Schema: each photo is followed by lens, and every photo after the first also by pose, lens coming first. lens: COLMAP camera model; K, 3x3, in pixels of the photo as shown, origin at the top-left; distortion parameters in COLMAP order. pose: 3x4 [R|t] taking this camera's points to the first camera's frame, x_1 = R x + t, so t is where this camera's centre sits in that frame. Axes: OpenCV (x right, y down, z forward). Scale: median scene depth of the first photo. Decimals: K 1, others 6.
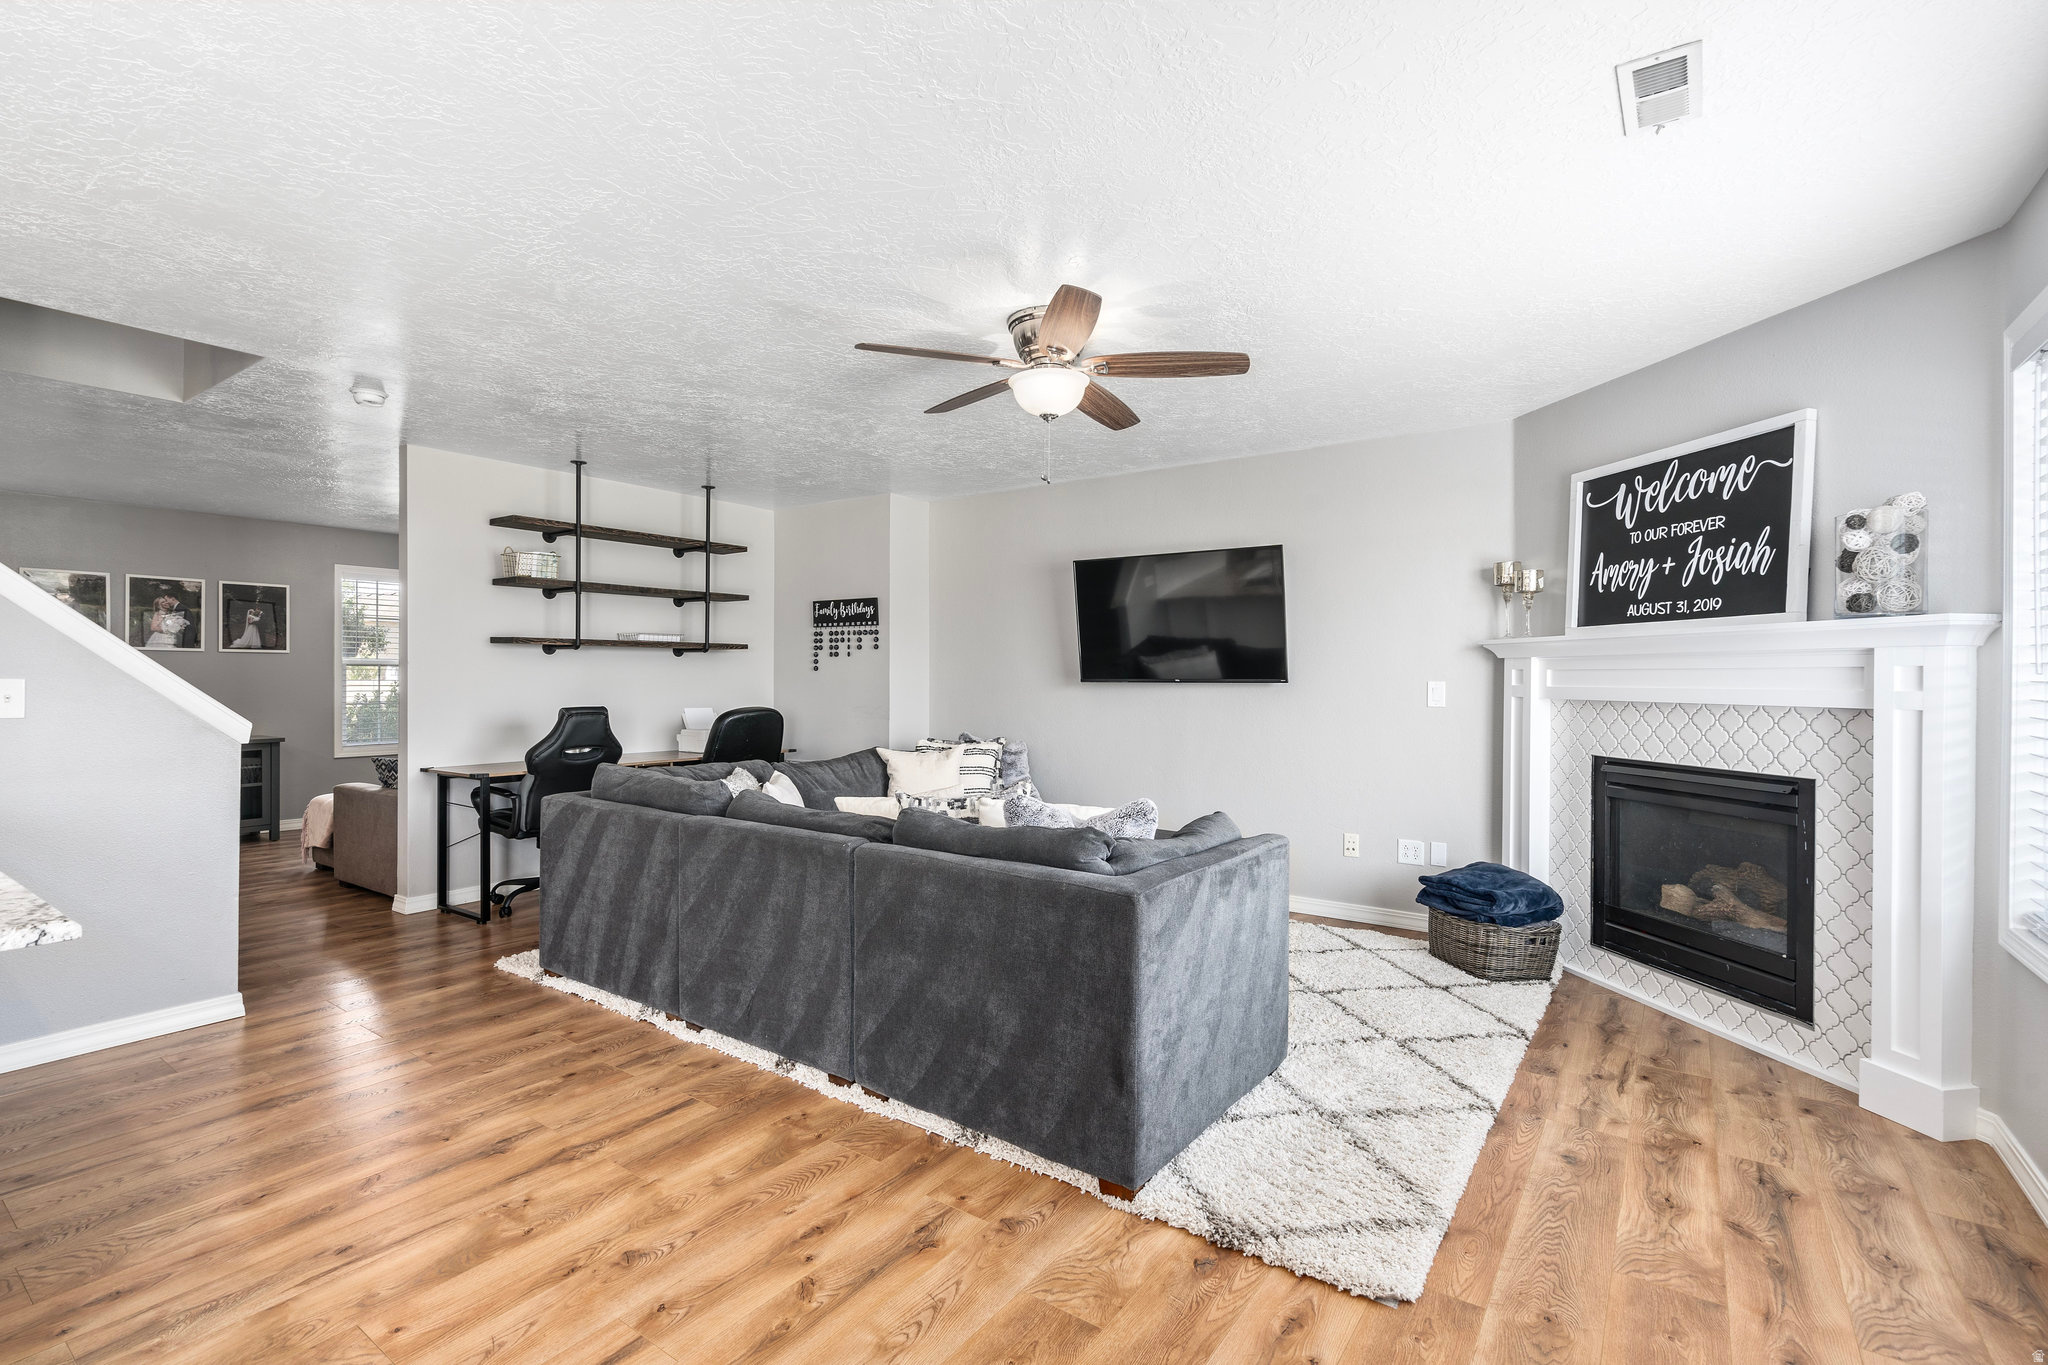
lens RADIAL K [[929.5, 0, 1024.0], [0, 929.5, 682.5], [0, 0, 1]] dist [-0.002383, 0.000199]
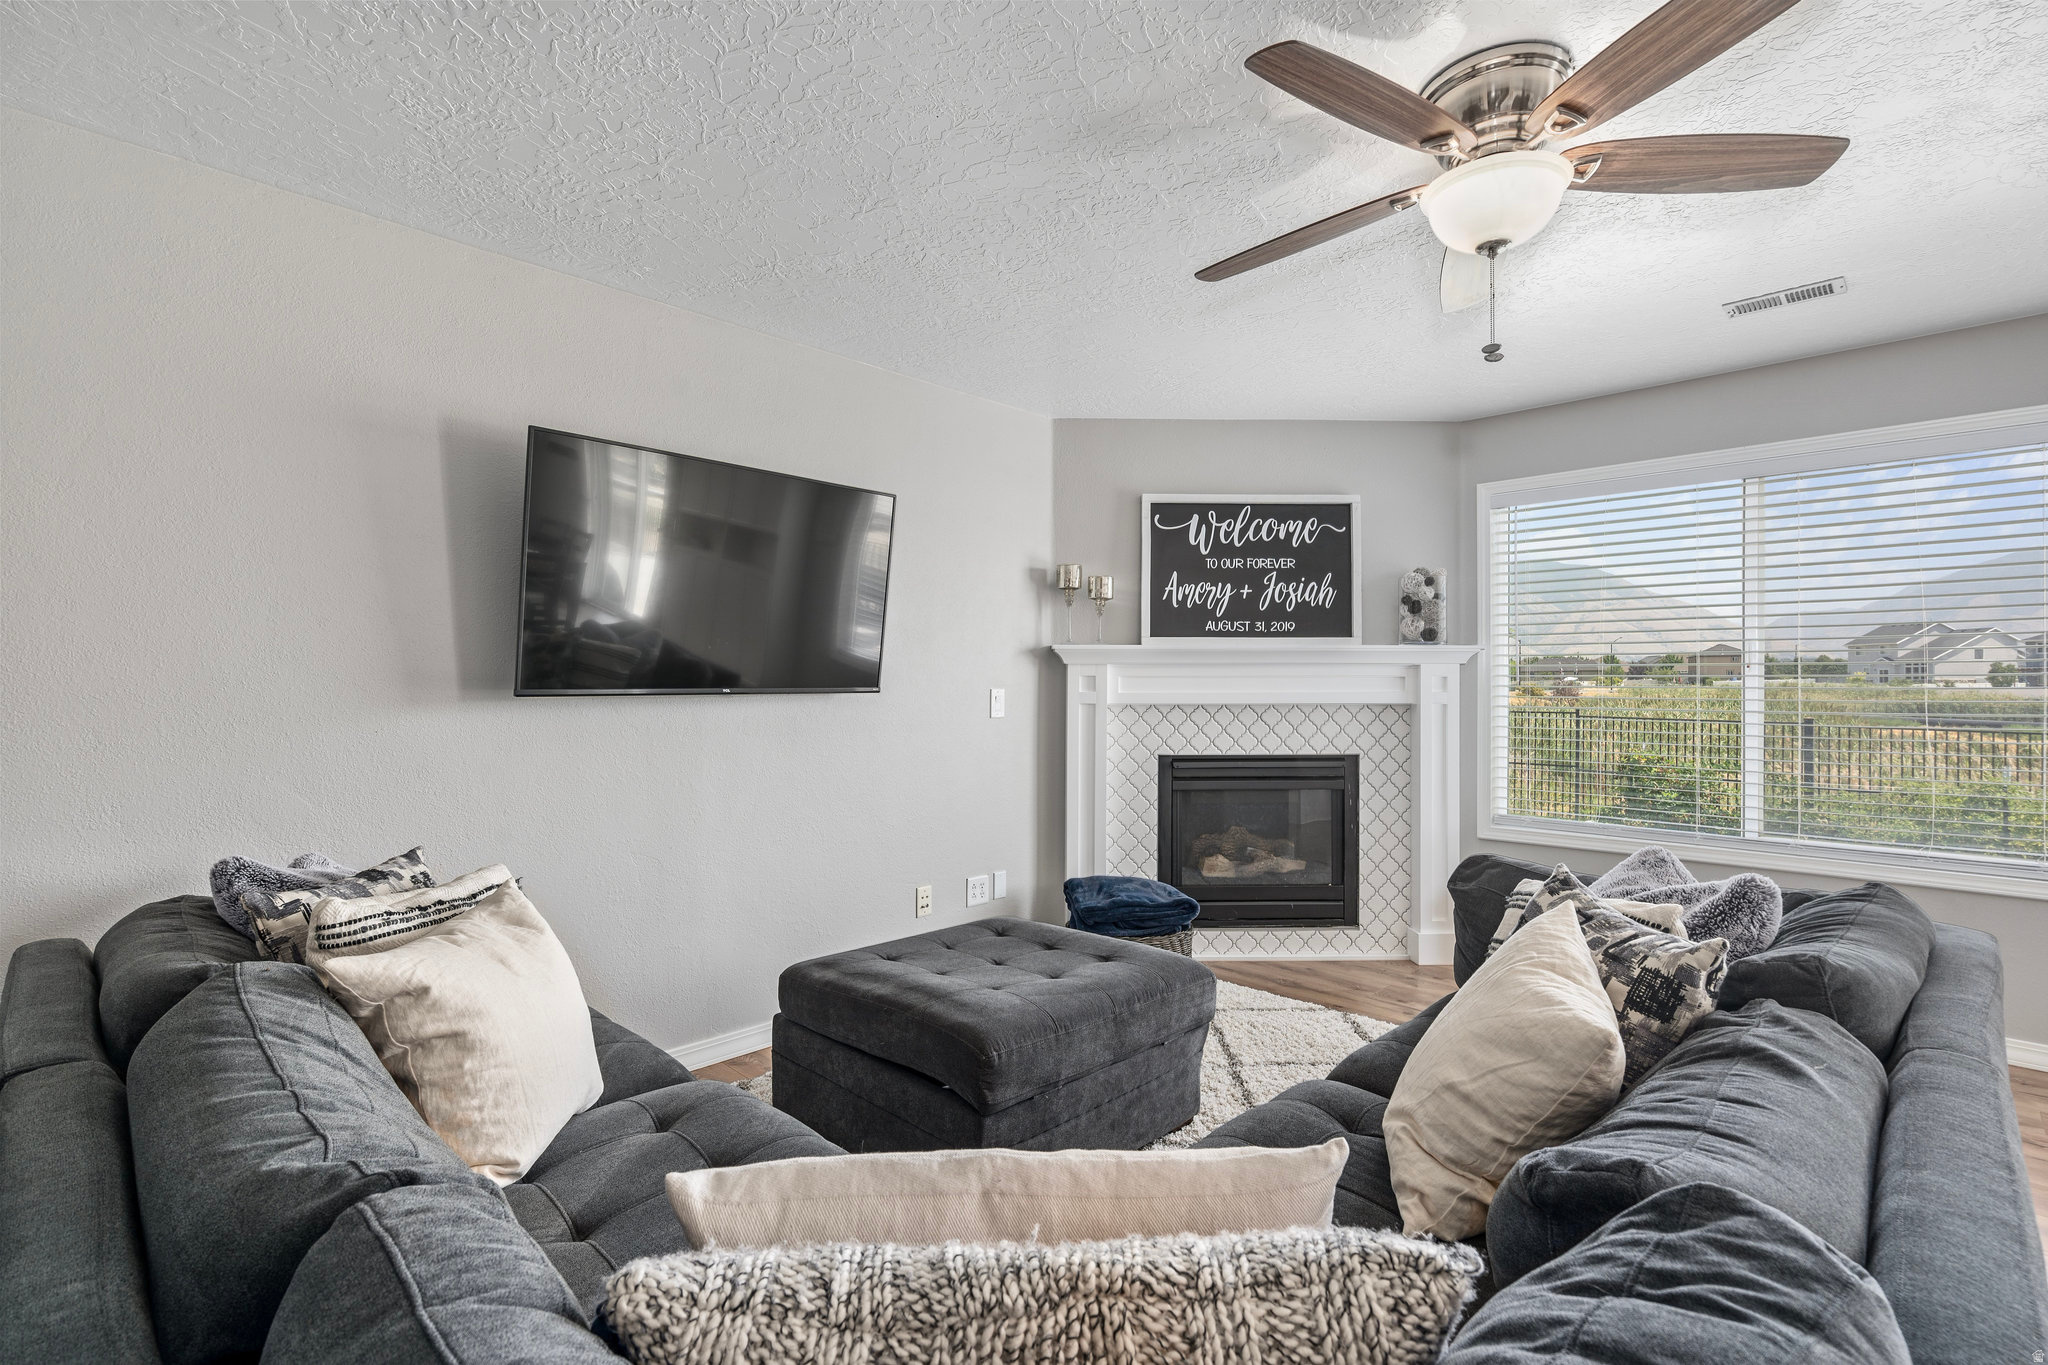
lens RADIAL K [[929.5, 0, 1024.0], [0, 929.5, 682.5], [0, 0, 1]] dist [-0.002383, 0.000199]
pose [[0.152881, -0.002756, 0.988241, -0.504027], [0.006436, 0.999978, 0.001793, -0.010014], [-0.988224, 0.006086, 0.152896, 1.007167]]
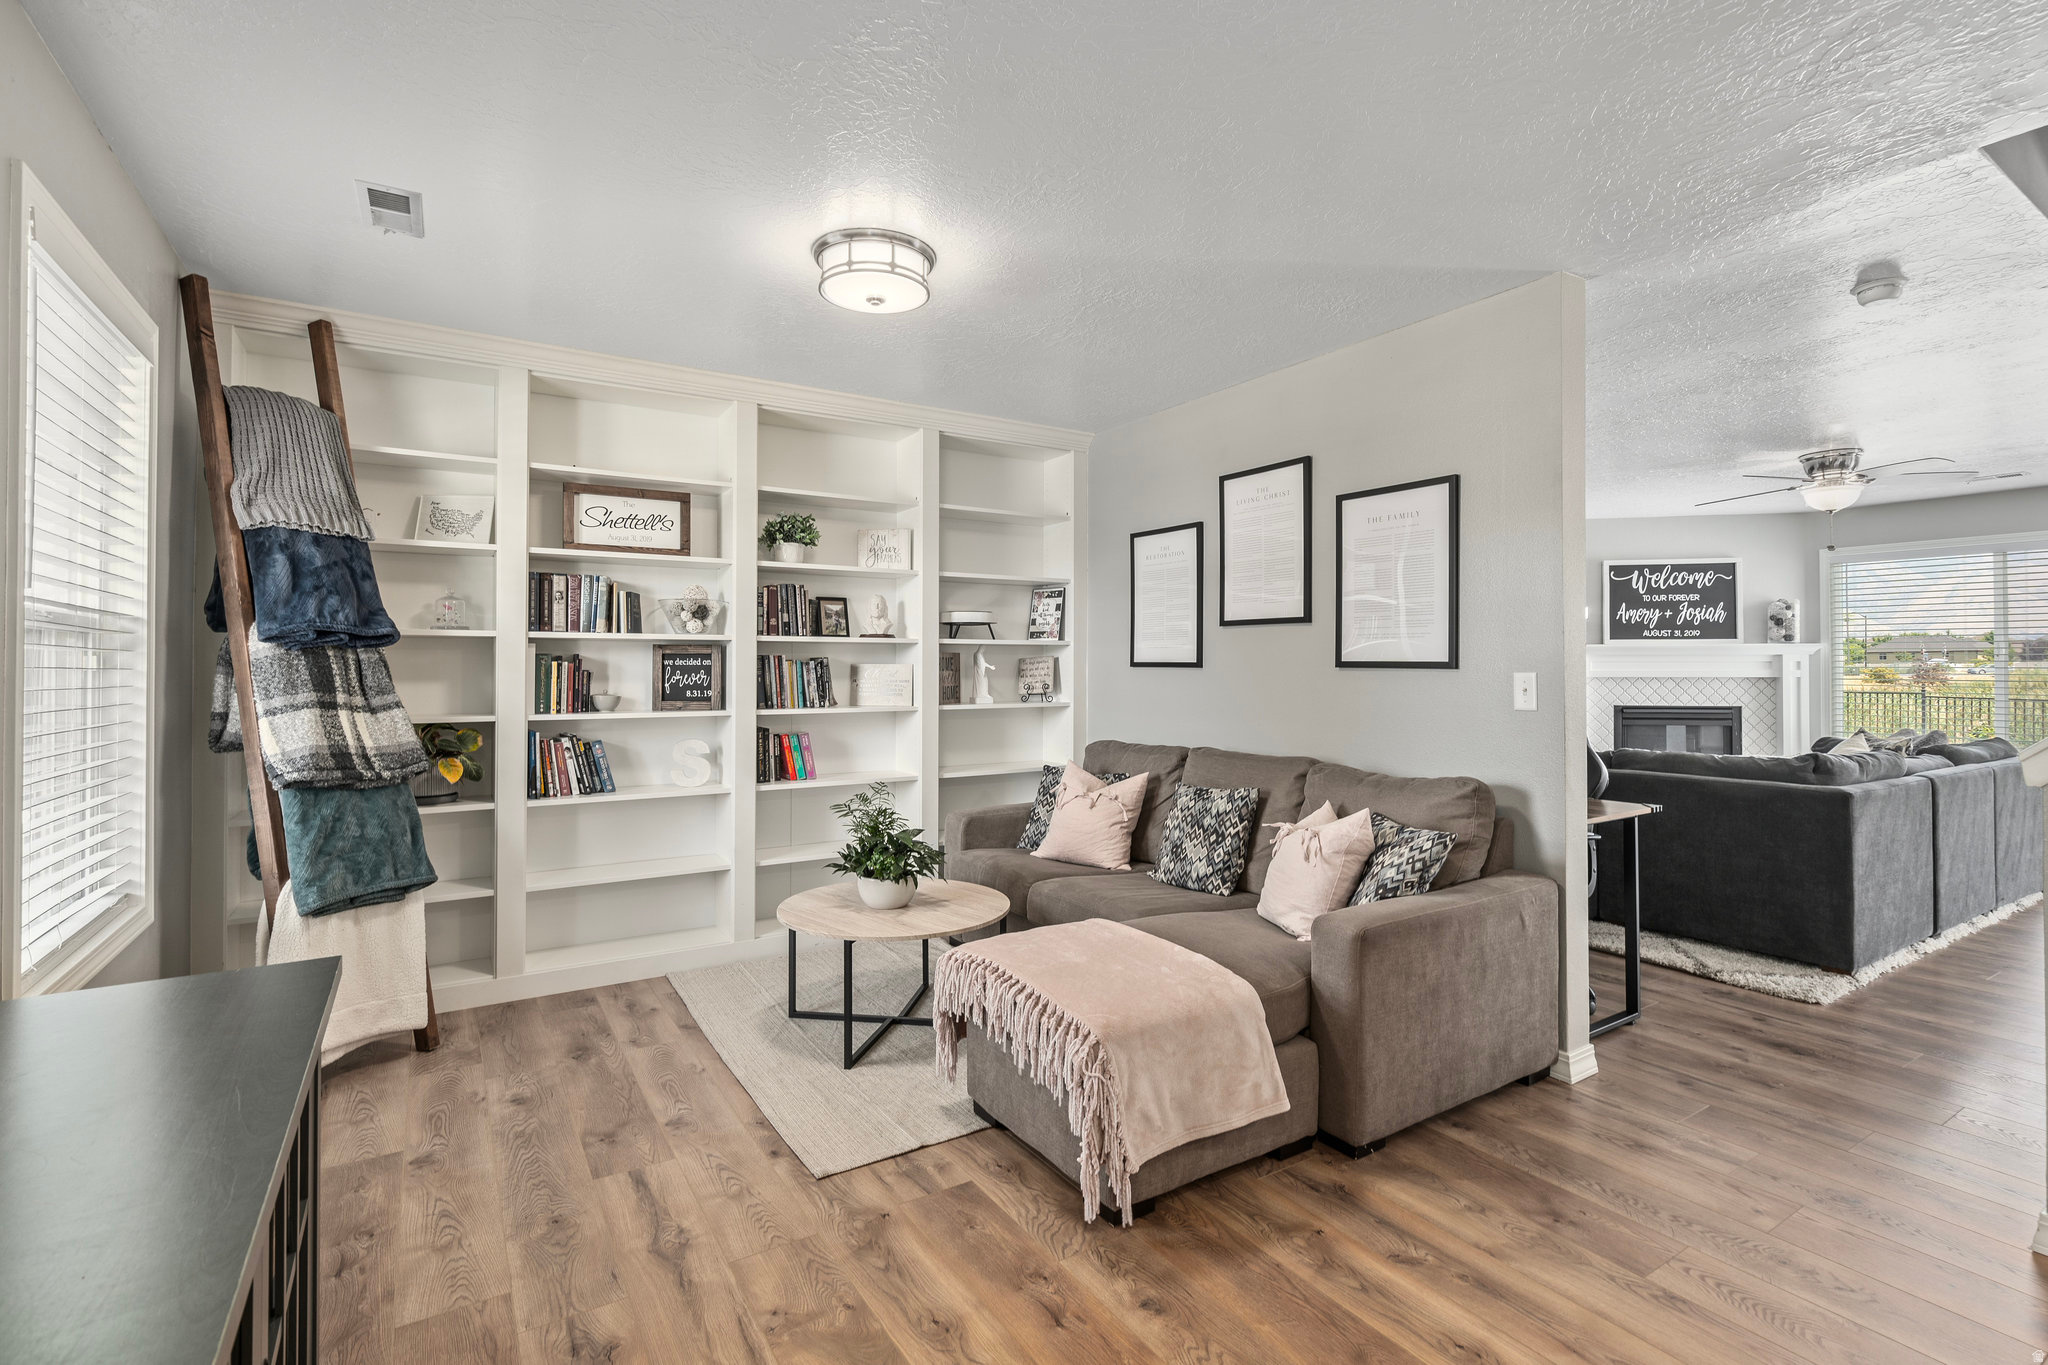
lens RADIAL K [[943.4, 0, 1025.7], [0, 943.4, 655.0], [0, 0, 1]] dist [-0.001918, 0.000163]
pose [[0.381787, 0.007603, 0.924219, -1.741843], [0.006976, 0.999914, -0.011108, -0.014329], [-0.924224, 0.010689, 0.381701, 1.413864]]
